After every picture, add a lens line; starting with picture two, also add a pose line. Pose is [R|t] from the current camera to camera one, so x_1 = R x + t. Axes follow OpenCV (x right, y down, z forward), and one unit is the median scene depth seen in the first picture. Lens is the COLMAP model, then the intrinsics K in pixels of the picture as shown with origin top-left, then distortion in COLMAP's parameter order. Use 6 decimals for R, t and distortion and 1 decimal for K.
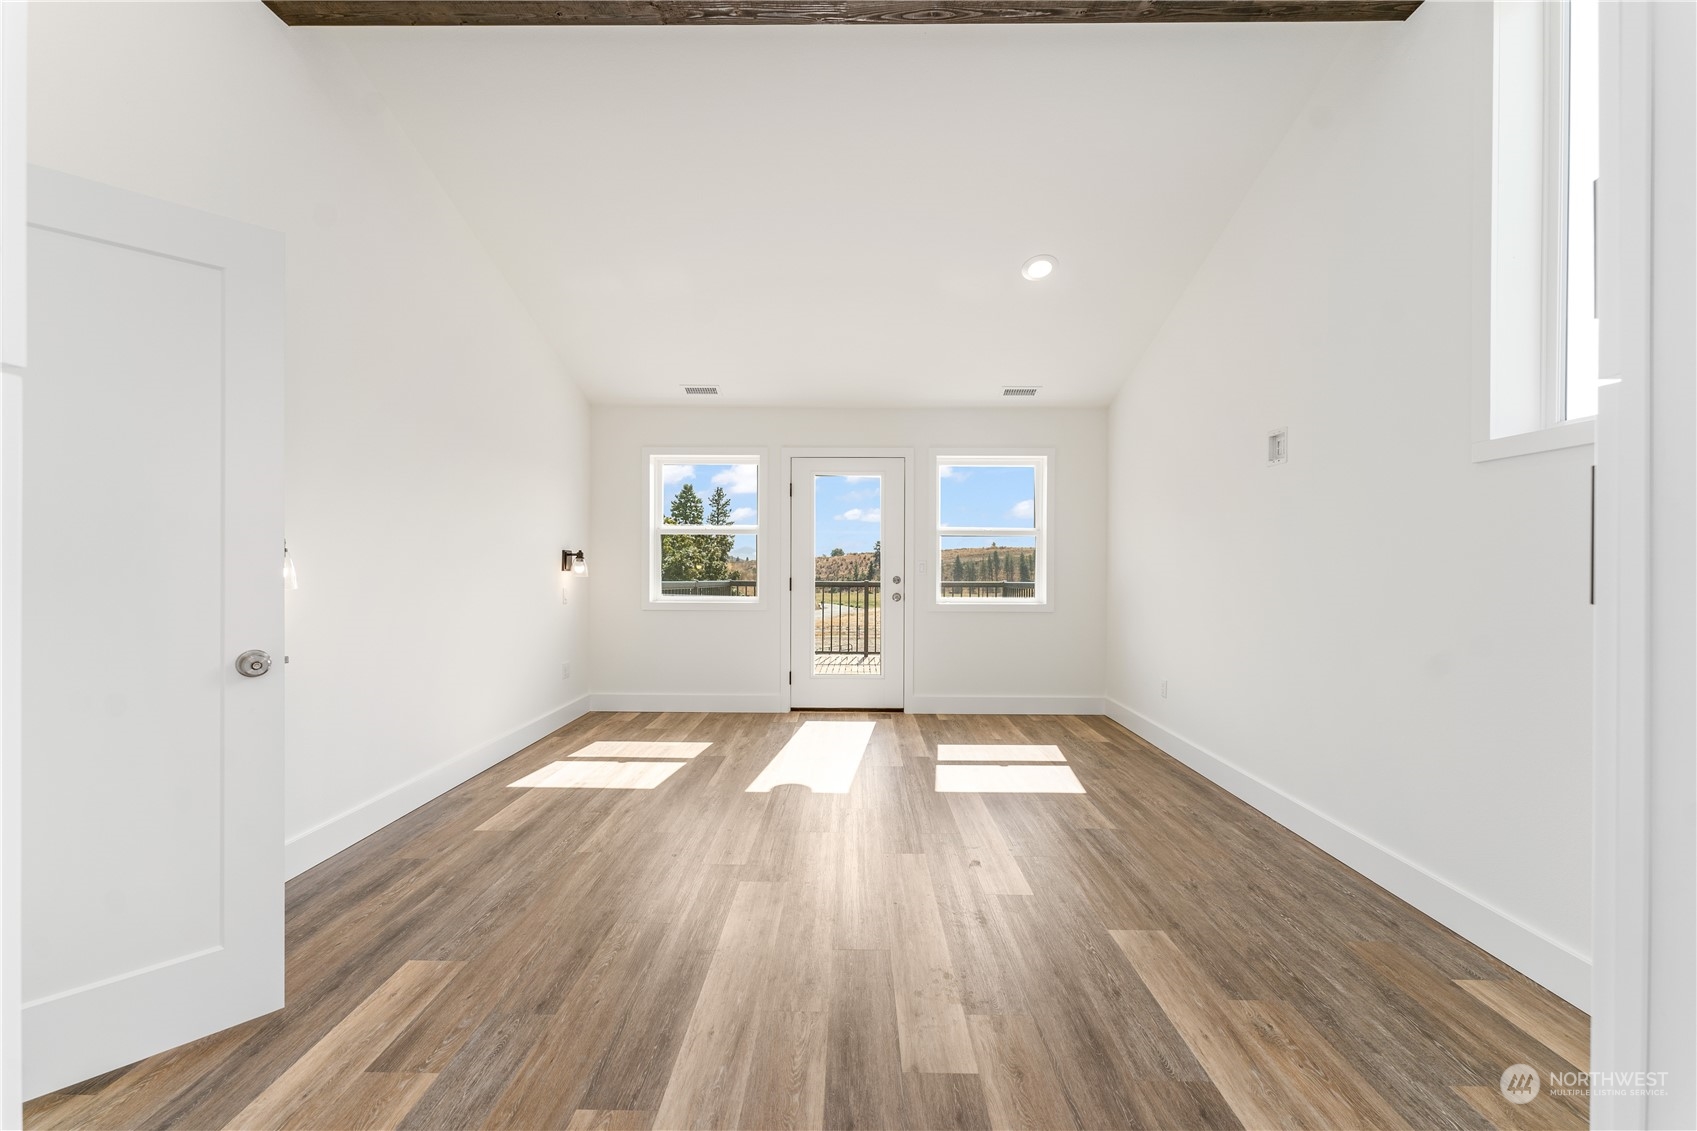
lens RADIAL K [[680.1, 0, 846.4], [0, 680.1, 565.5], [0, 0, 1]] dist [0.001537, -0.000185]
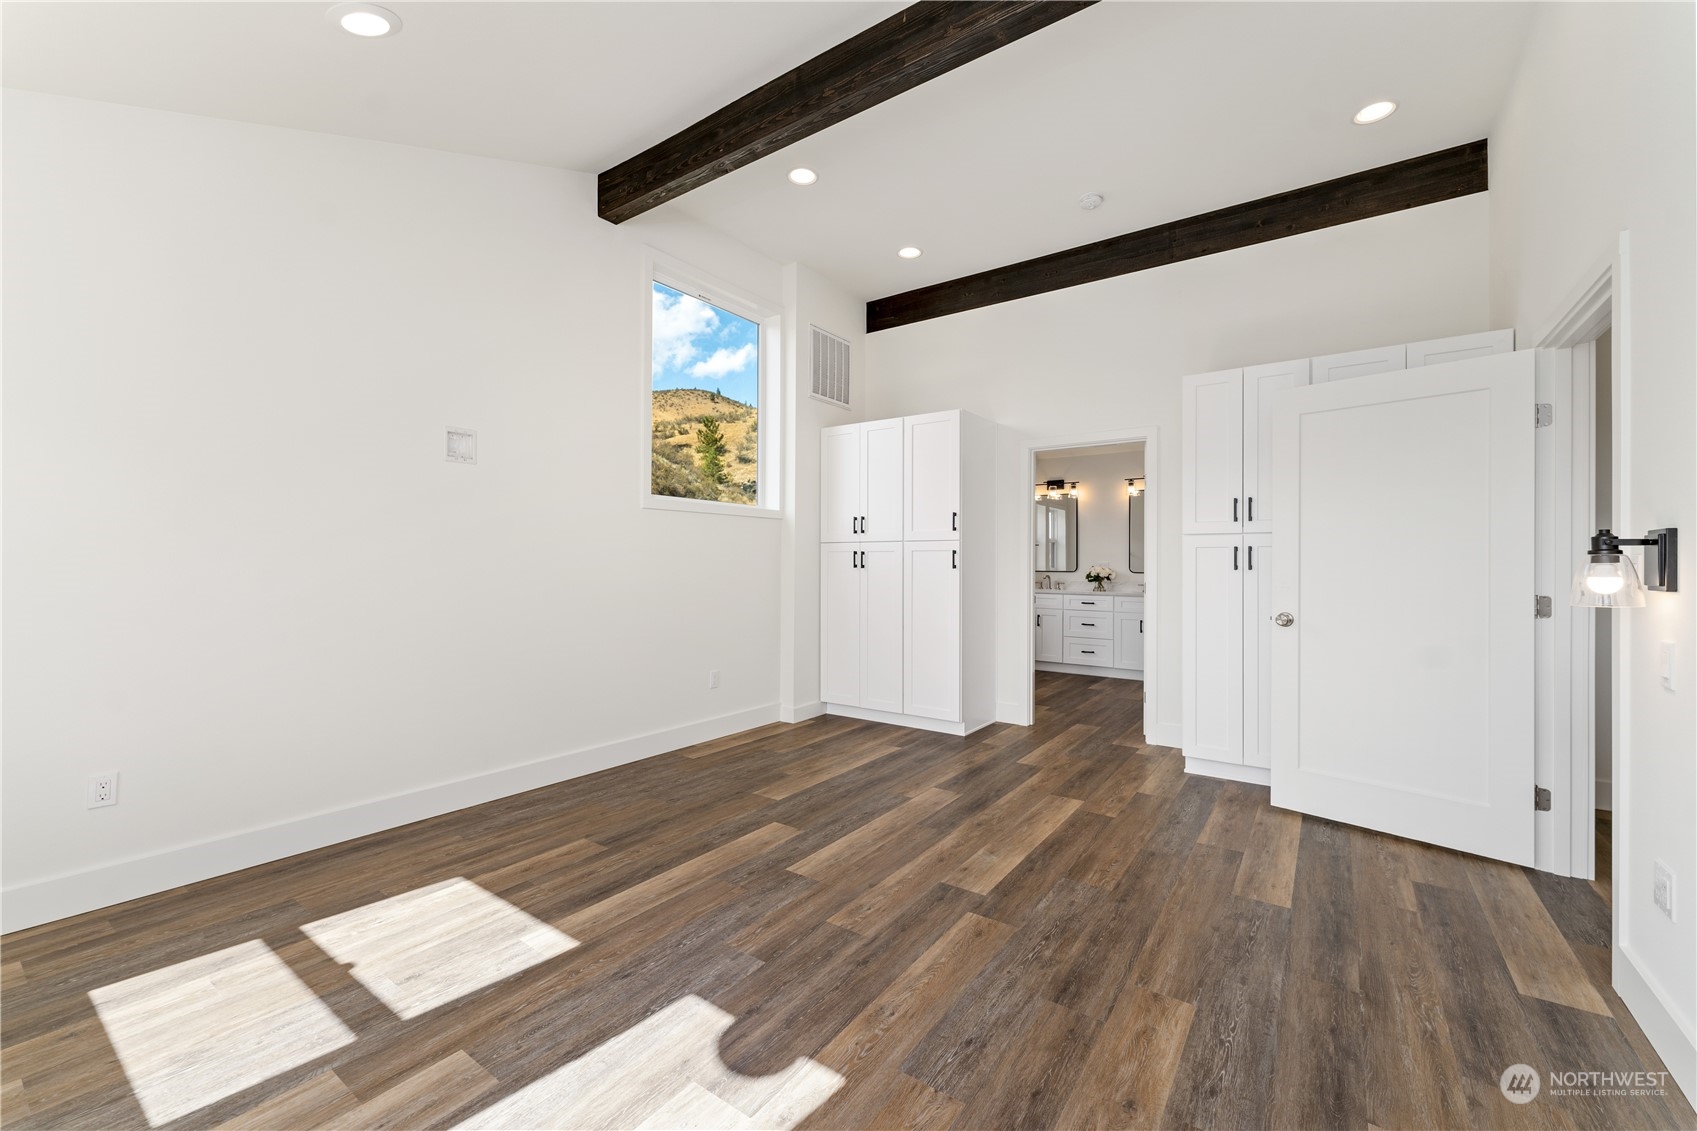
lens RADIAL K [[680.1, 0, 846.4], [0, 680.1, 565.5], [0, 0, 1]] dist [0.001537, -0.000185]
pose [[-0.818027, -0.010811, 0.575078, -0.481562], [-0.006790, 0.999935, 0.009140, -0.008074], [-0.575139, 0.003571, -0.818048, 1.679953]]
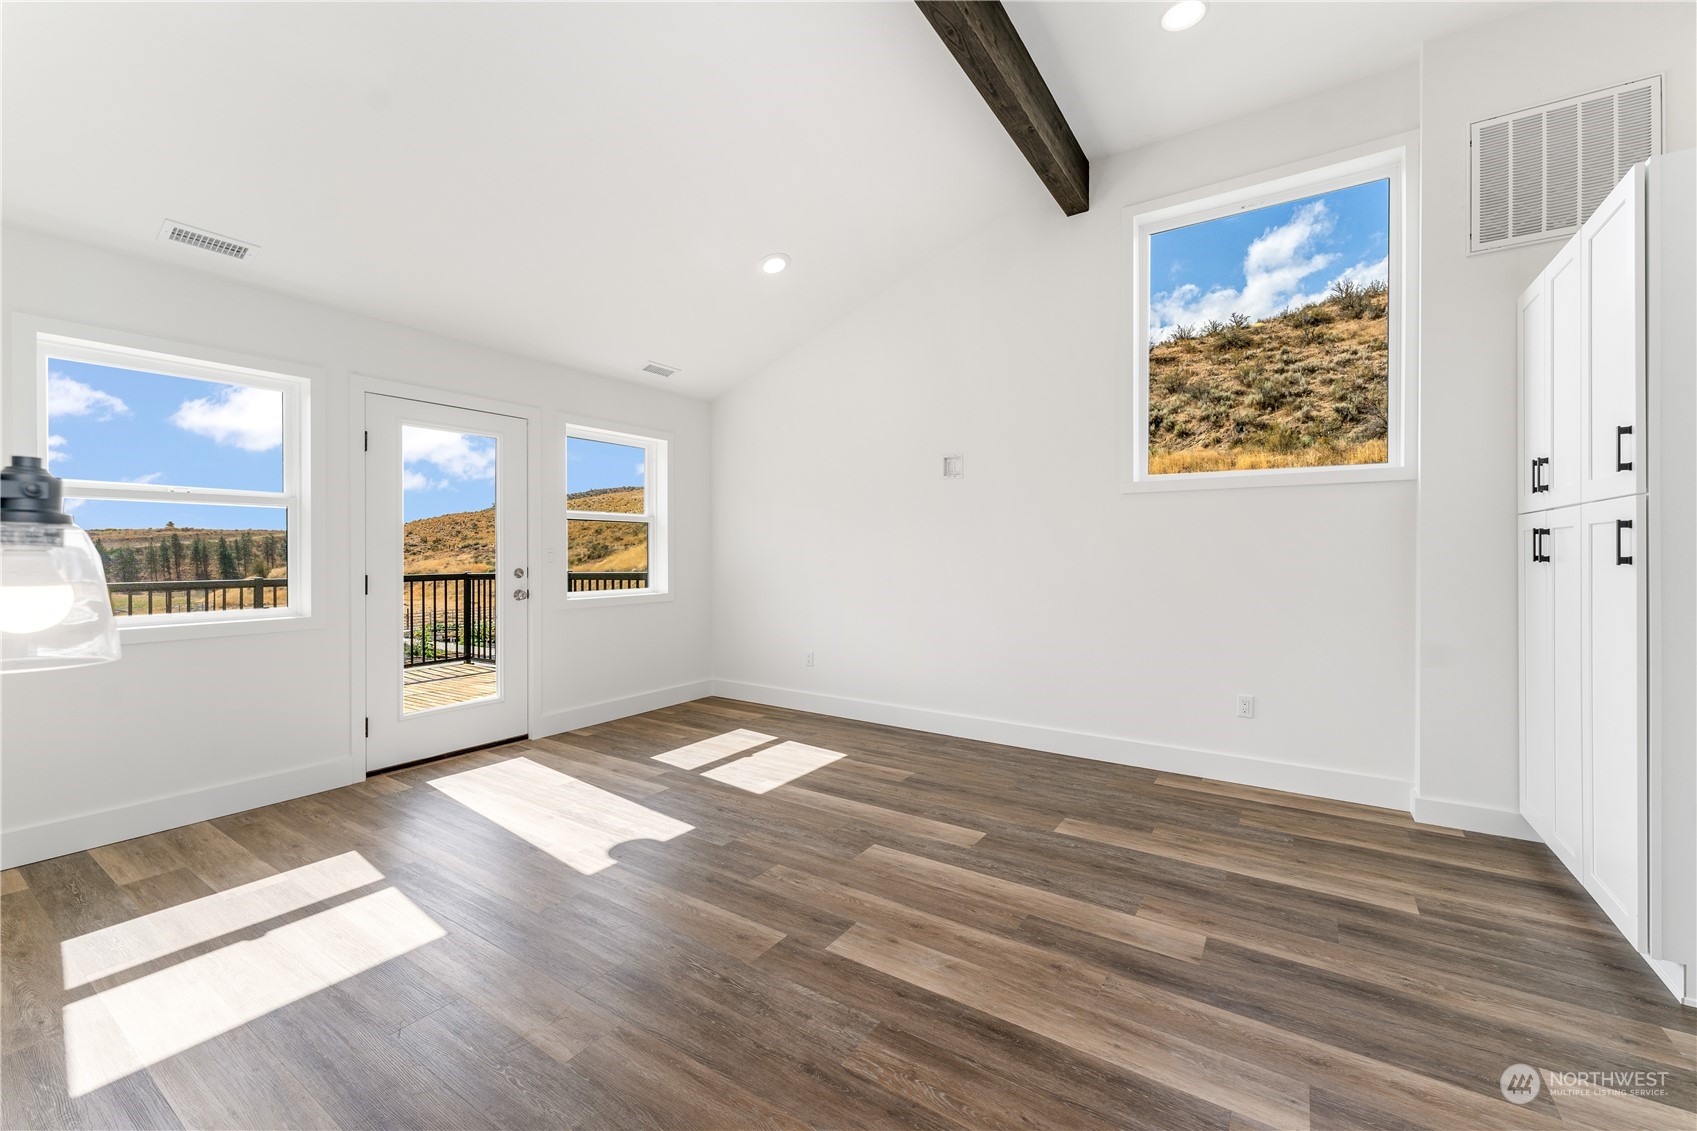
lens RADIAL K [[685.3, 0, 846.6], [0, 685.3, 549.7], [0, 0, 1]] dist [0.001958, 0.000080]
pose [[0.547009, -0.002983, 0.837121, -0.725294], [0.005848, 0.999983, -0.000258, -0.006113], [-0.837106, 0.005037, 0.547017, 0.471381]]
